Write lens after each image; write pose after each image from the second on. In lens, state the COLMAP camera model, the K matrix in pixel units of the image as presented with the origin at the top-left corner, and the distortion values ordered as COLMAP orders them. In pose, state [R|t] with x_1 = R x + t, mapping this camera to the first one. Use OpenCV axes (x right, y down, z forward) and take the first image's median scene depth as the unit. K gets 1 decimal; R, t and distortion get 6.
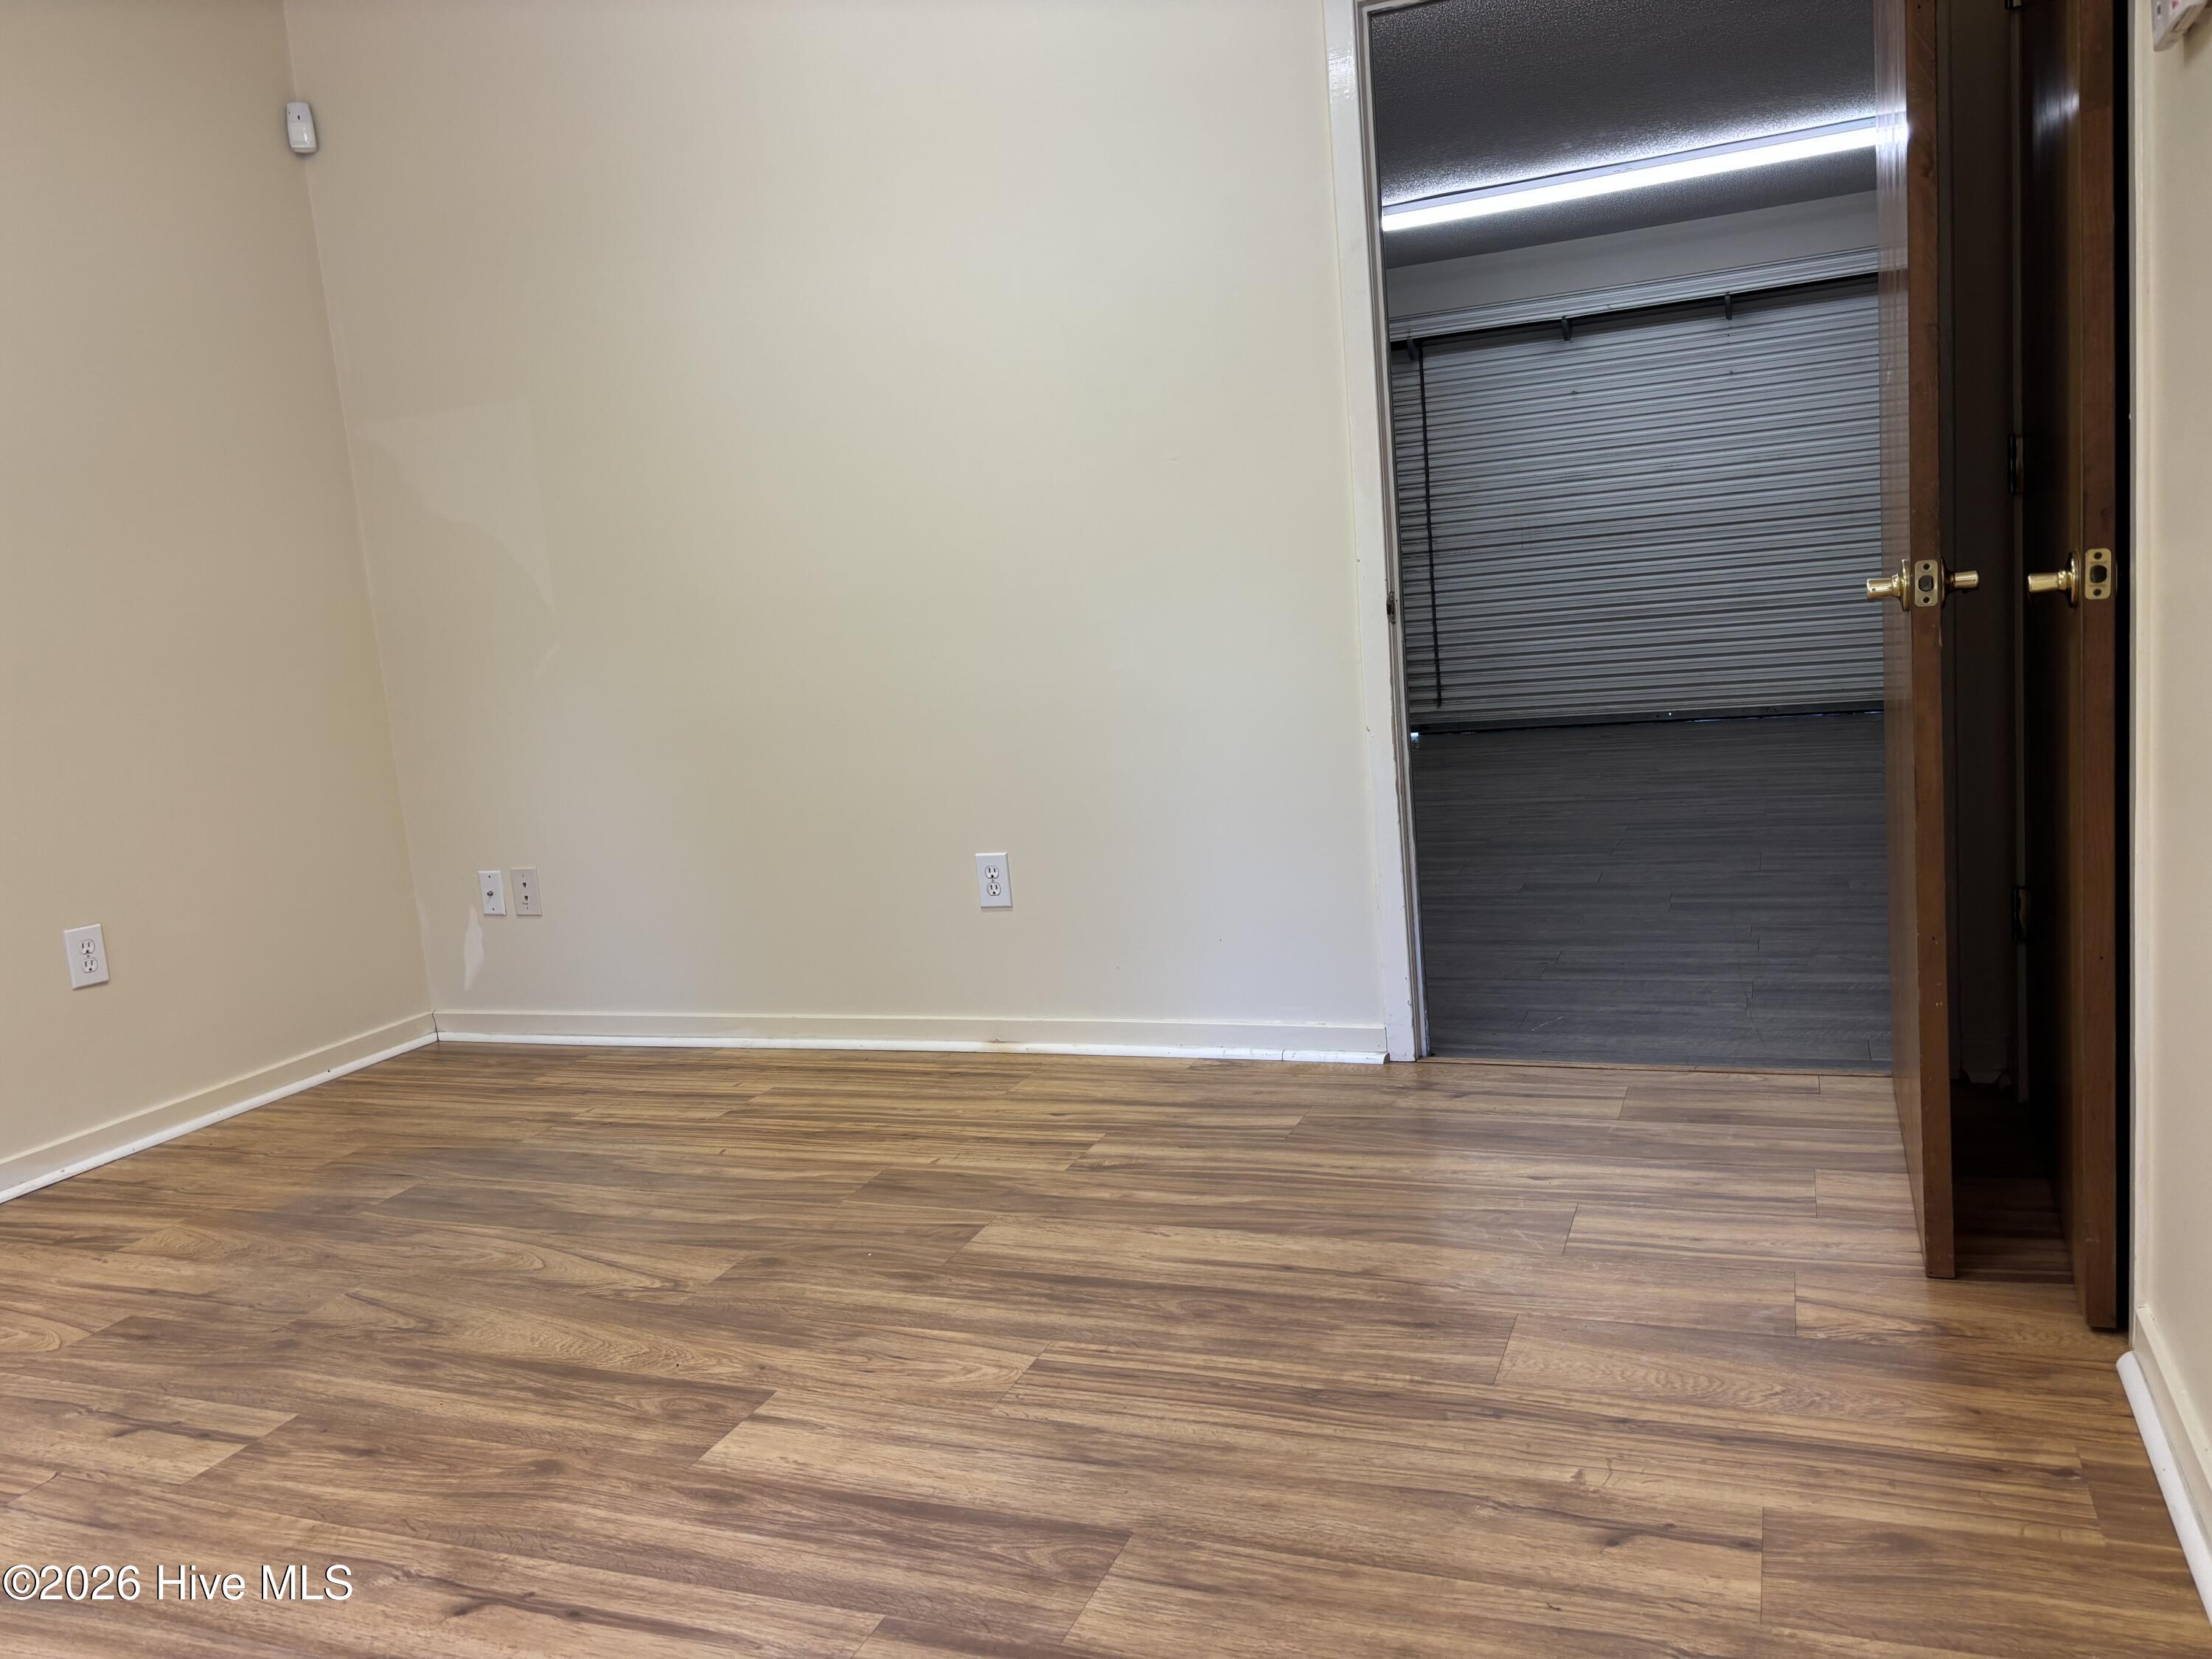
lens RADIAL K [[1681.2, 0, 1083.3], [0, 1681.2, 839.9], [0, 0, 1]] dist [0.030968, -0.012819]
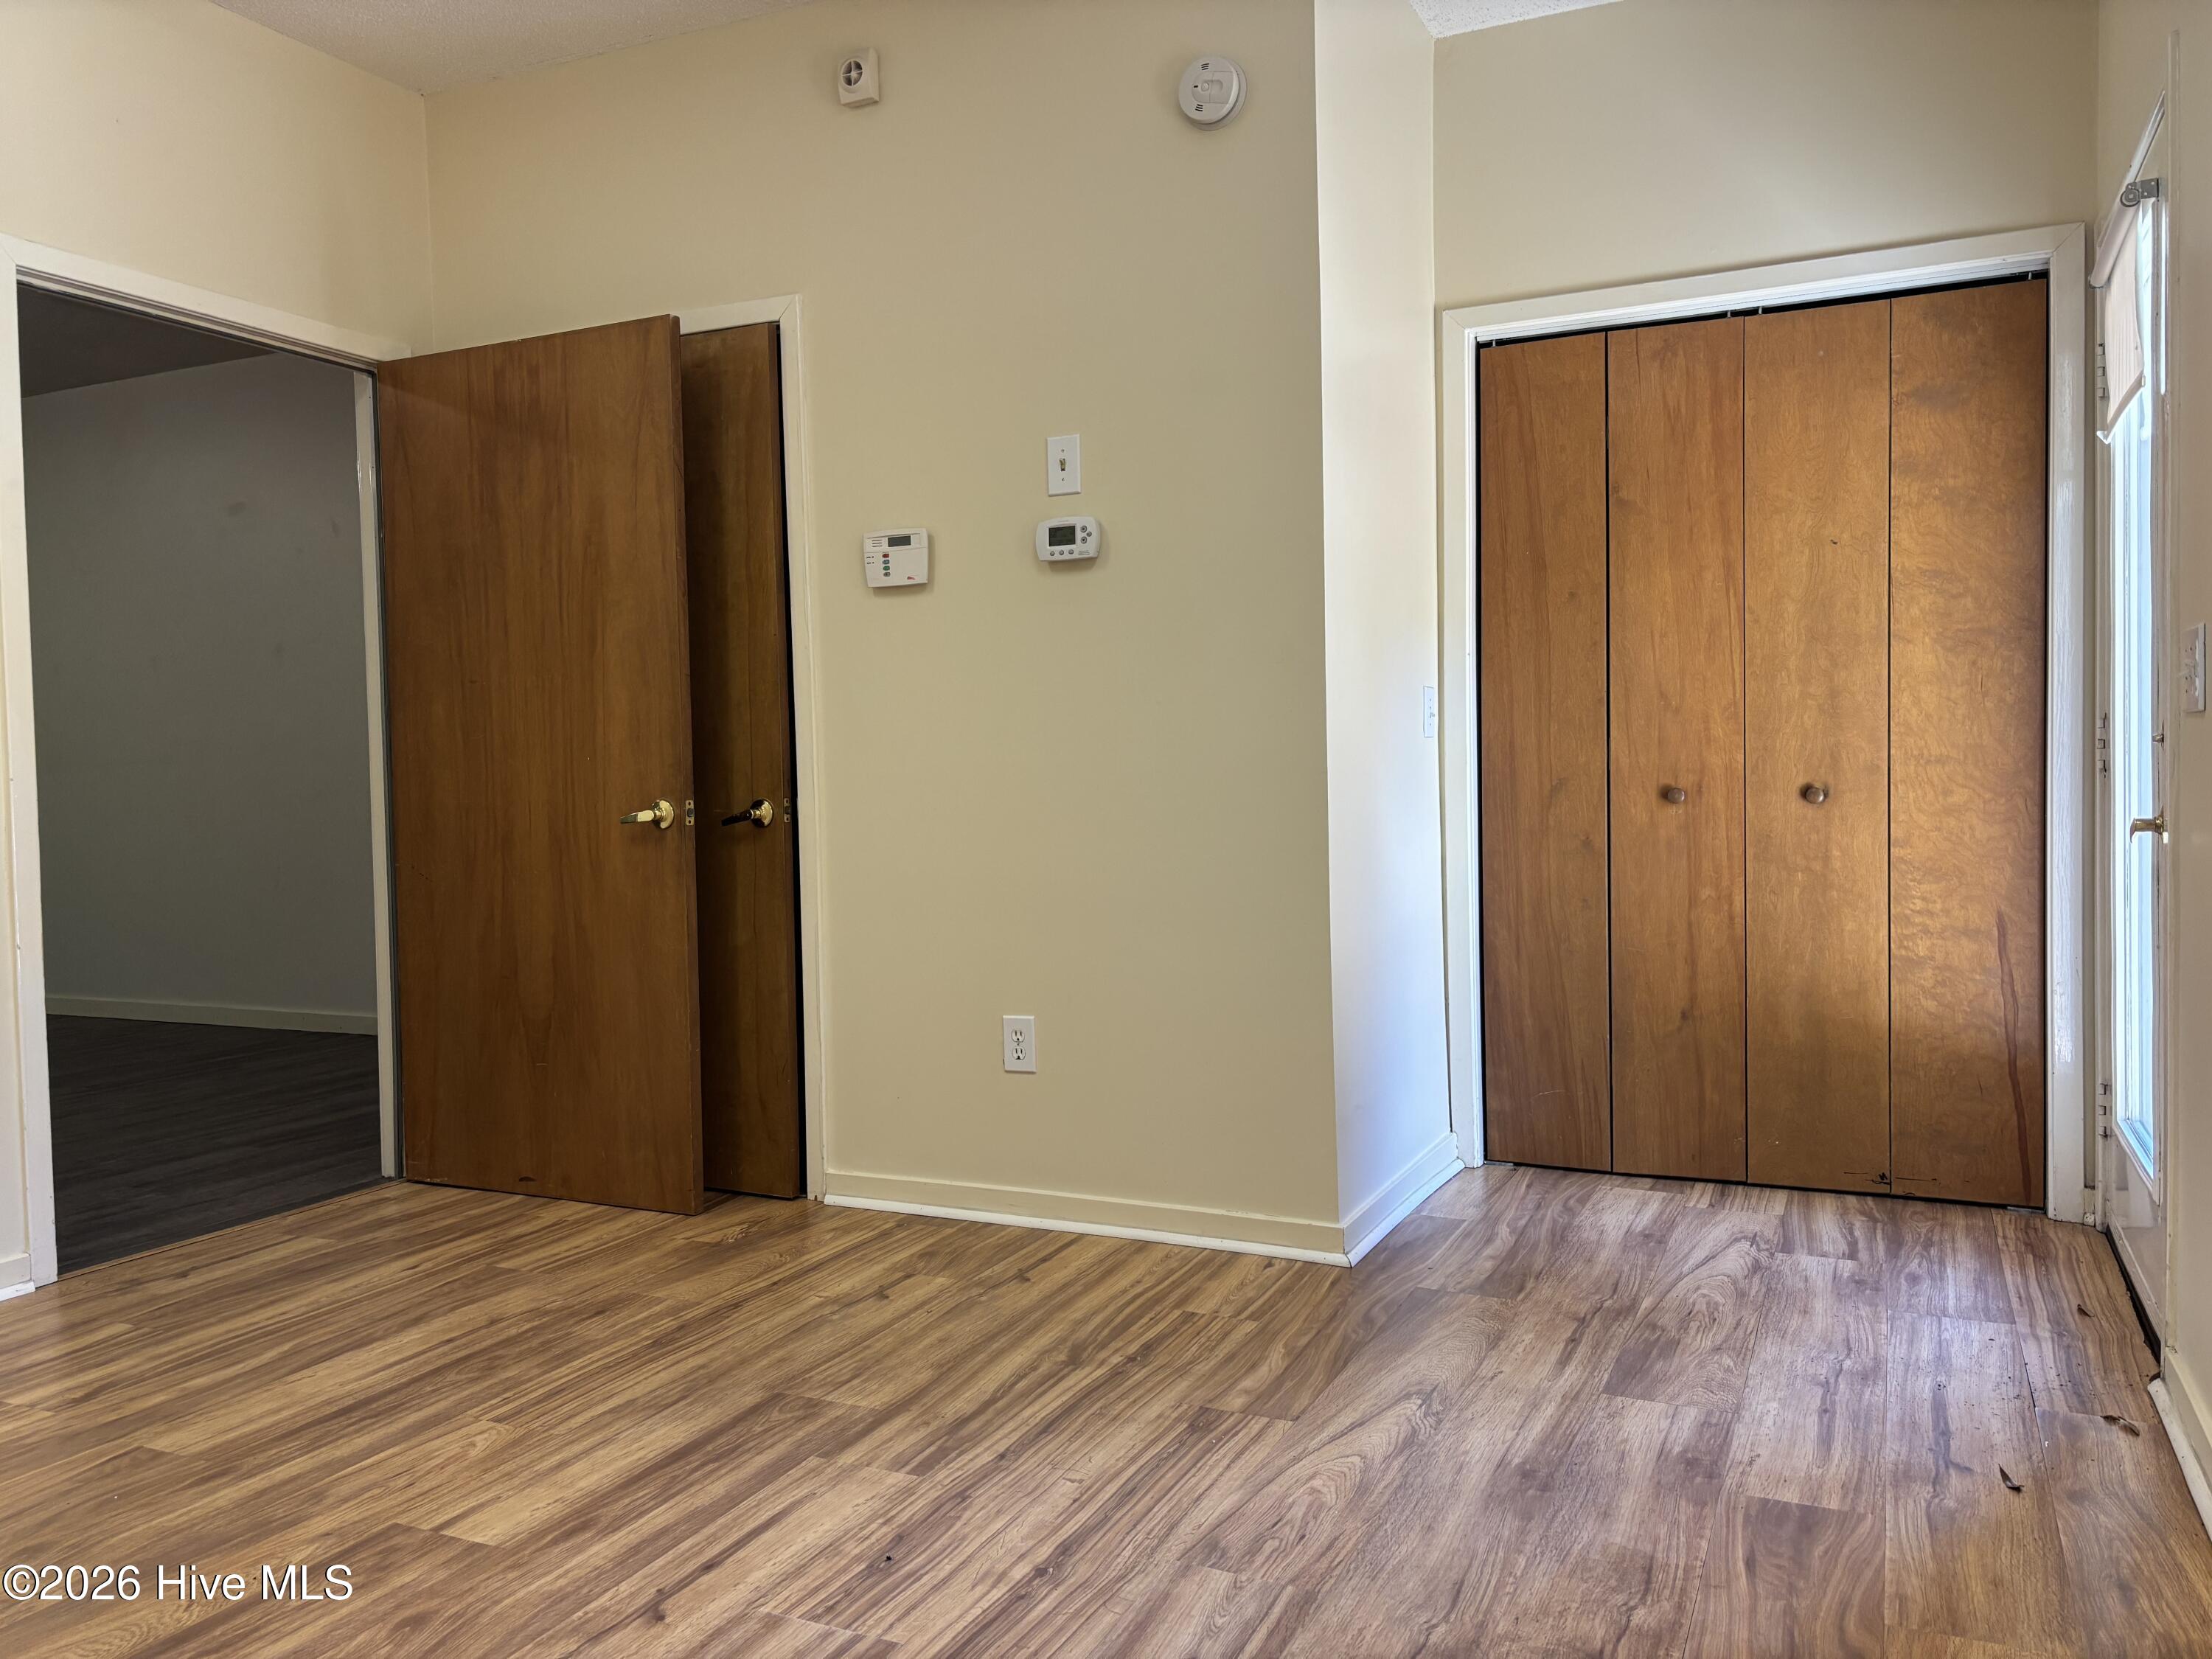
lens RADIAL K [[1681.2, 0, 1097.2], [0, 1681.2, 831.0], [0, 0, 1]] dist [0.030968, -0.012819]
pose [[0.054439, 0.051195, 0.997204, -1.244500], [0.162096, 0.984985, -0.059416, 0.043909], [-0.985272, 0.164878, 0.045323, 0.476434]]
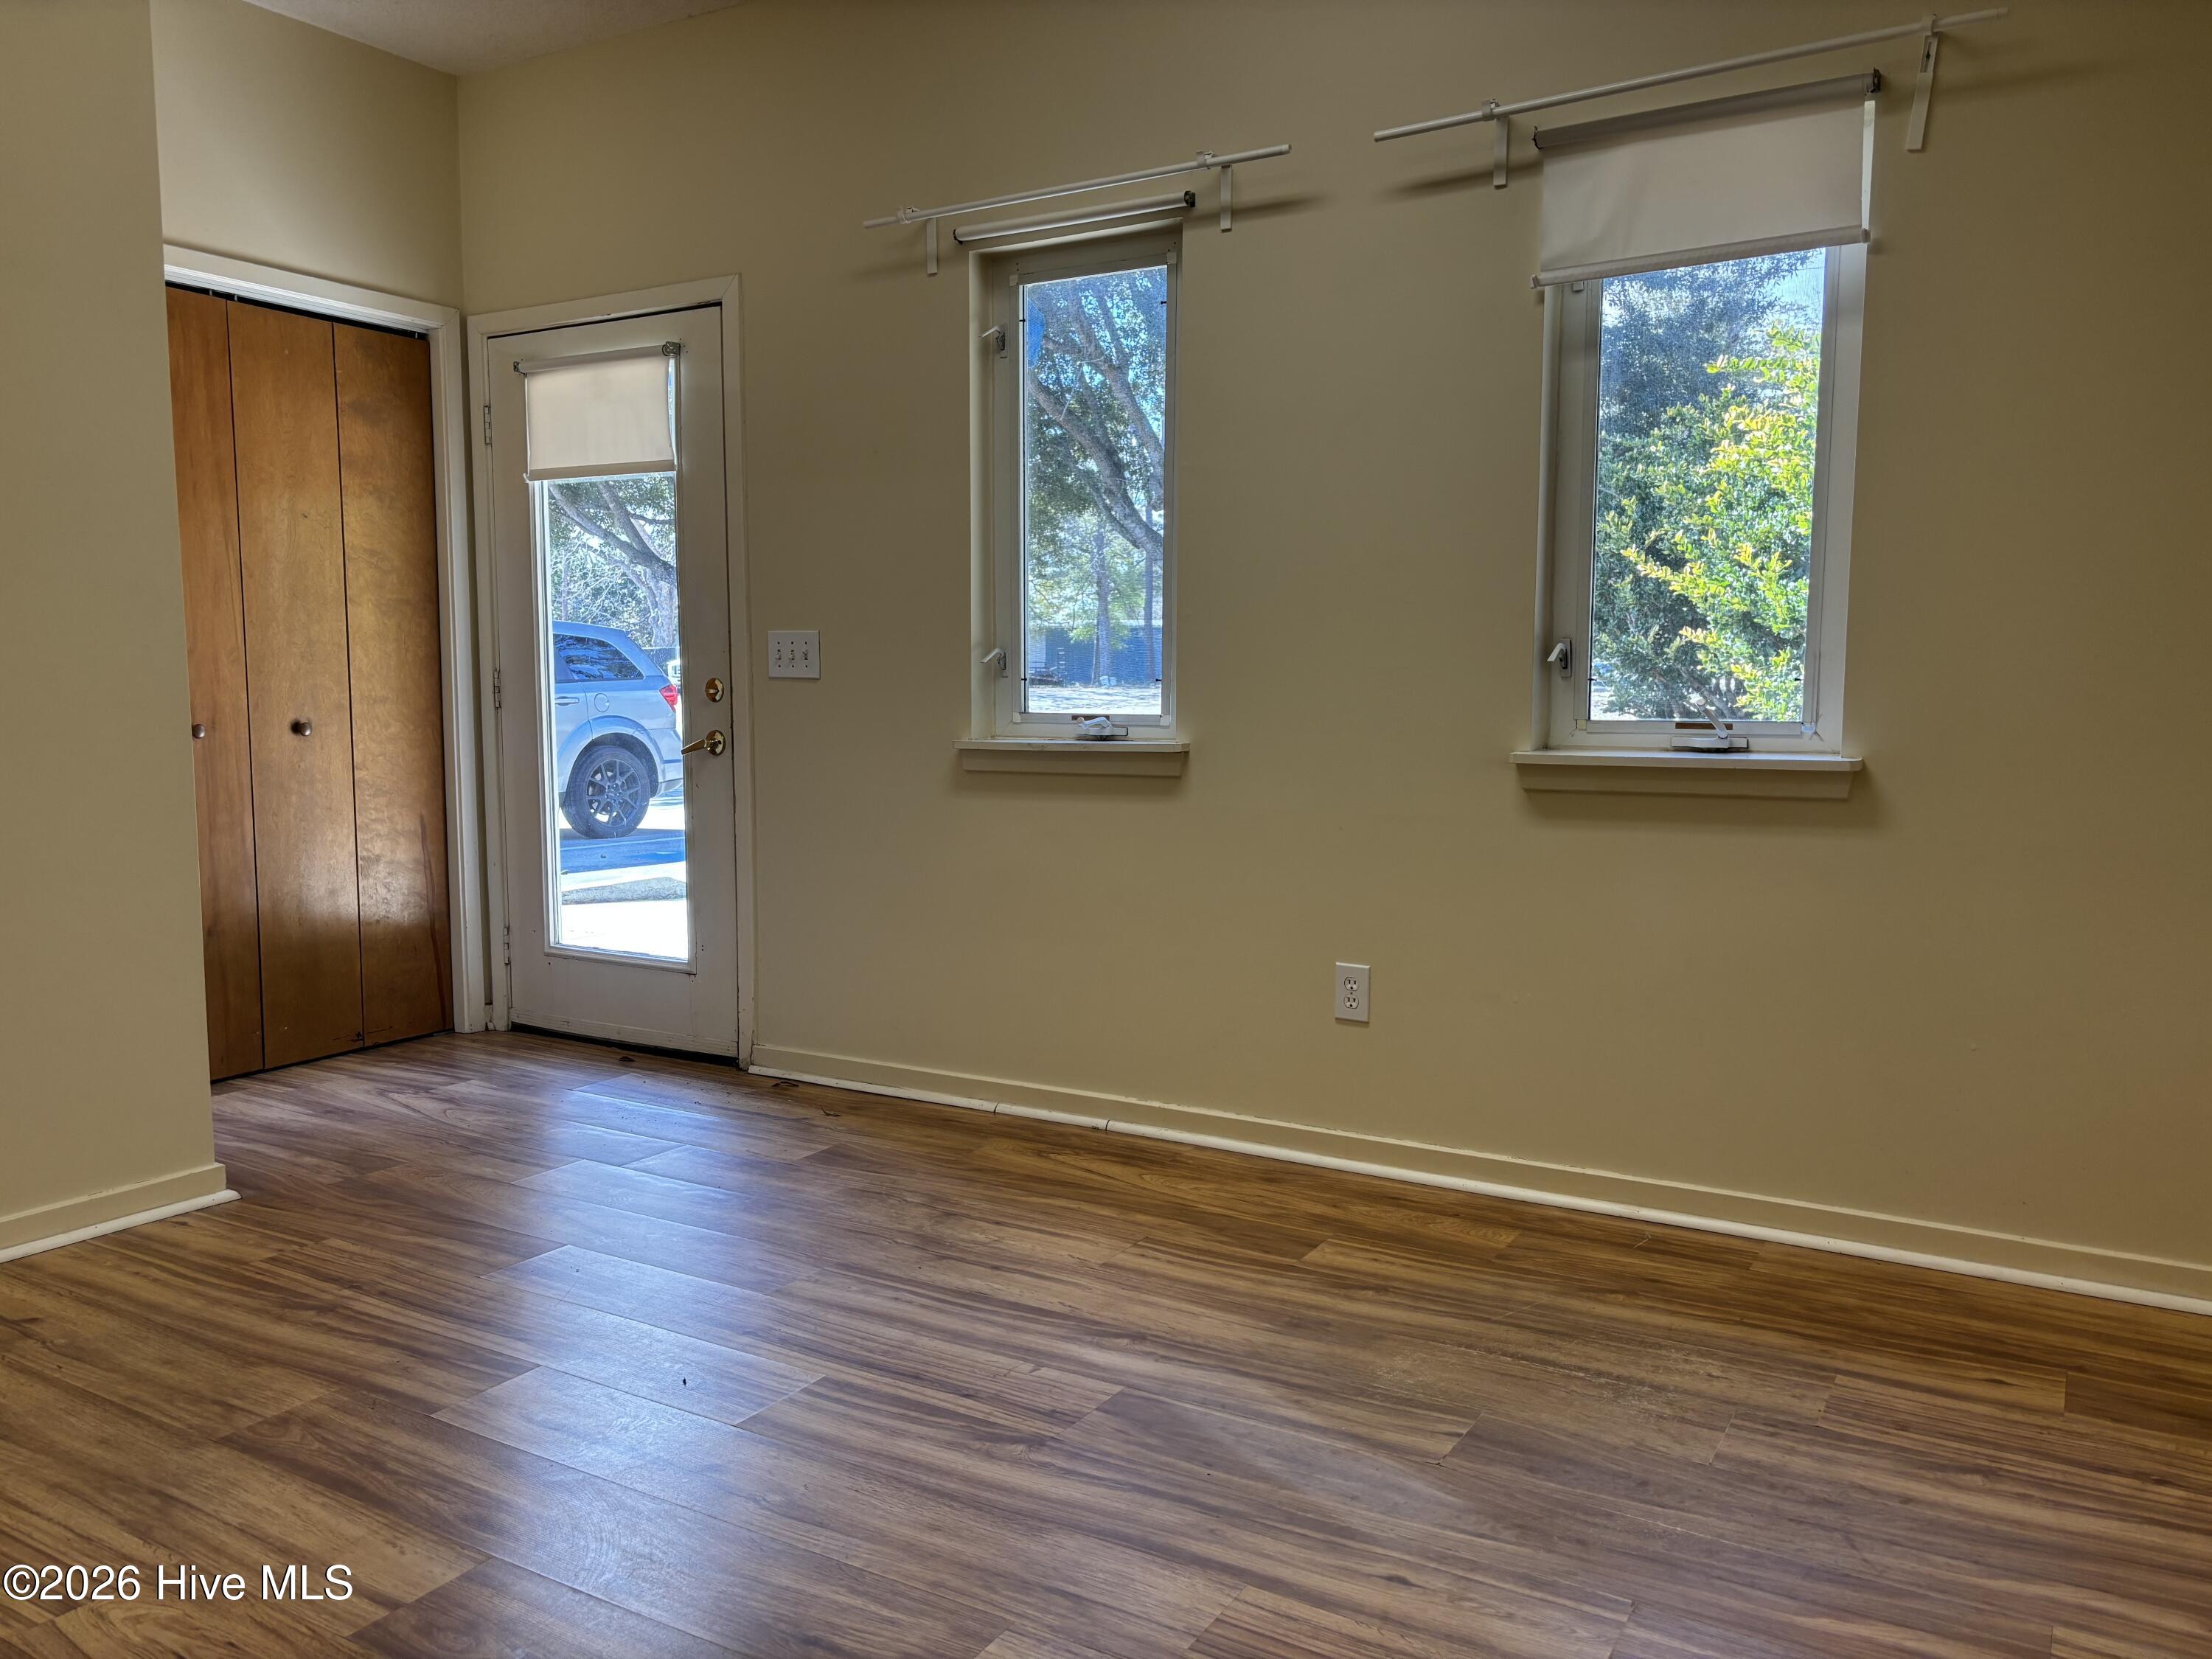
lens RADIAL K [[1681.2, 0, 1094.9], [0, 1681.2, 830.8], [0, 0, 1]] dist [0.030968, -0.012819]
pose [[-0.984365, 0.073156, 0.160229, -0.736799], [0.108837, 0.967854, 0.226745, -0.222076], [-0.138491, 0.240639, -0.960684, 1.716233]]
